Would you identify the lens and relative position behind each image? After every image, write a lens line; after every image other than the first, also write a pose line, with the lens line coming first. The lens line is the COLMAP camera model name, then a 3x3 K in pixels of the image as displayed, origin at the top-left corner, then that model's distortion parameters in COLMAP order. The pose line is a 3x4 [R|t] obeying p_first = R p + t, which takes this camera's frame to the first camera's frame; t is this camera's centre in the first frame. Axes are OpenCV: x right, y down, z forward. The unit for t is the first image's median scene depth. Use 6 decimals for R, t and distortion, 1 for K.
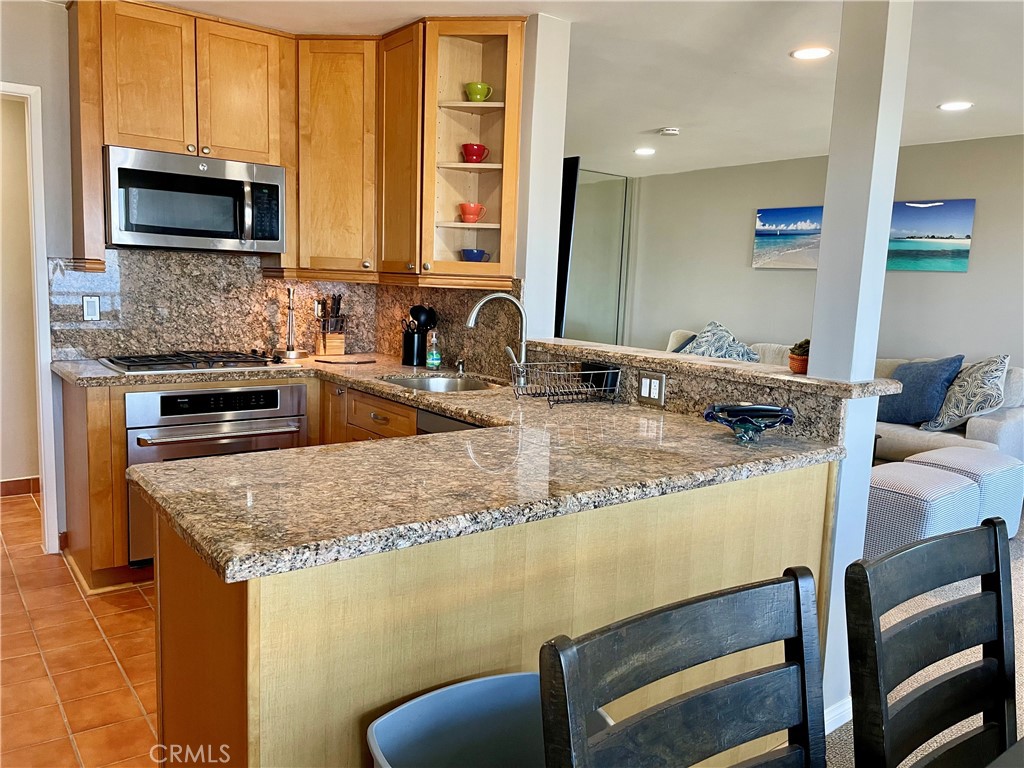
lens RADIAL K [[776.1, 0, 514.4], [0, 776.1, 383.4], [0, 0, 1]] dist [0.008059, -0.015366]
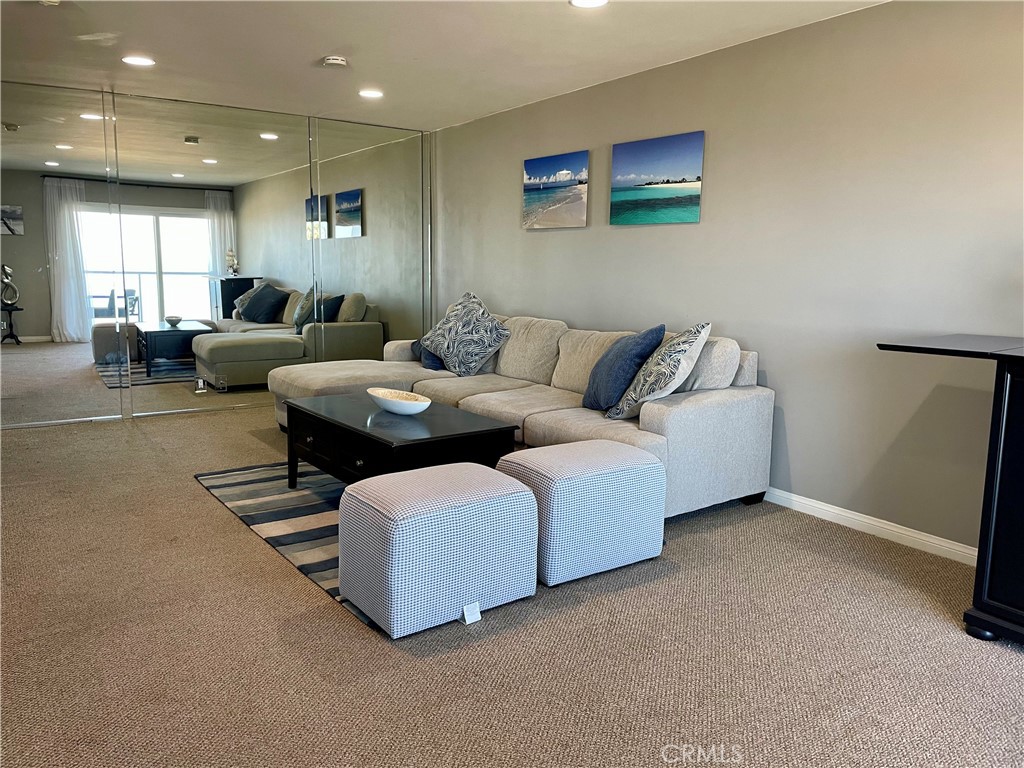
lens RADIAL K [[776.1, 0, 509.6], [0, 776.1, 382.9], [0, 0, 1]] dist [0.008059, -0.015366]
pose [[0.998493, -0.013865, -0.053100, 0.410582], [0.014921, 0.999698, 0.019533, 0.005191], [0.052813, -0.020296, 0.998398, 0.168350]]
